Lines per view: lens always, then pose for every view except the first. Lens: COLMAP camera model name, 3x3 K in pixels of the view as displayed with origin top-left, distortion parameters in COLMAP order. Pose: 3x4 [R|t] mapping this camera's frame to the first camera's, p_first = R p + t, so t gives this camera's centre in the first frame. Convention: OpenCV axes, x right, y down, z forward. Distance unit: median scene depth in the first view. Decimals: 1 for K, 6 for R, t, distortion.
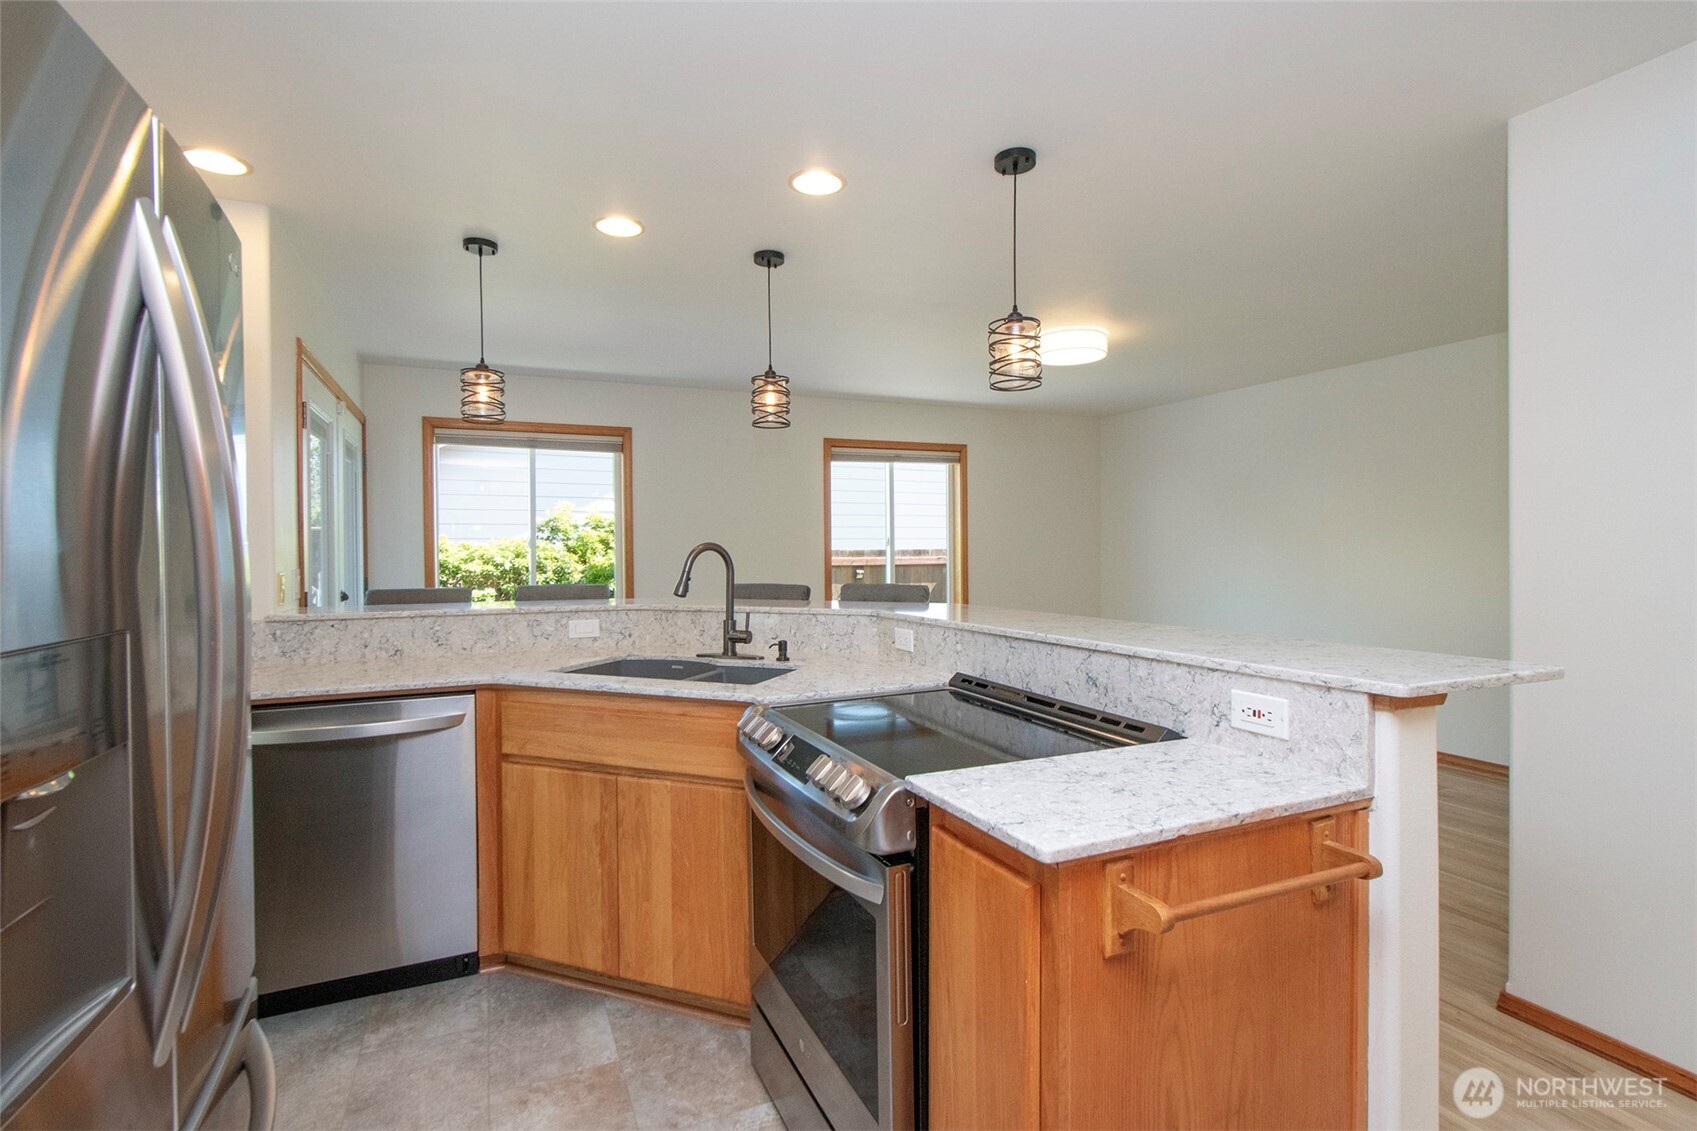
lens RADIAL K [[829.0, 0, 844.1], [0, 829.0, 556.8], [0, 0, 1]] dist [0.004289, -0.000832]
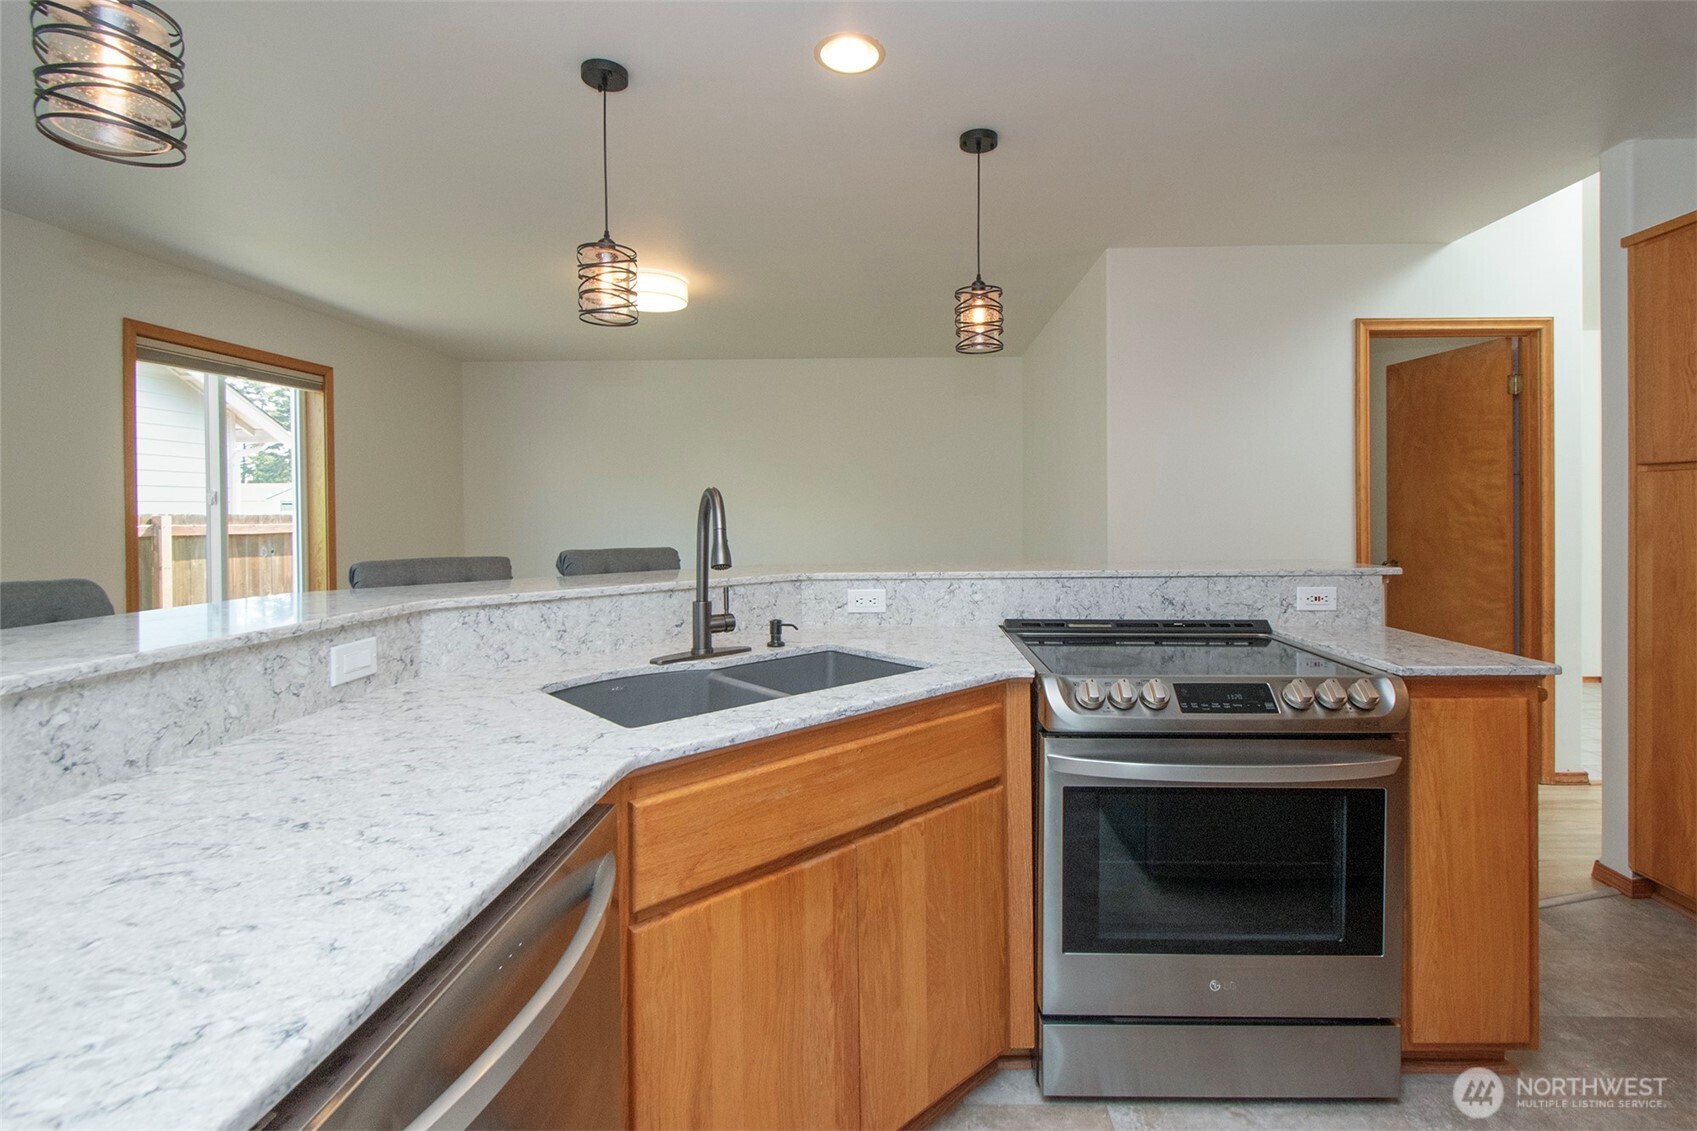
lens RADIAL K [[829.0, 0, 842.6], [0, 829.0, 518.3], [0, 0, 1]] dist [0.004289, -0.000832]
pose [[0.396482, 0.001177, 0.918042, -0.721687], [0.014108, 0.999873, -0.007375, 0.015110], [-0.917934, 0.015876, 0.396415, 0.628612]]
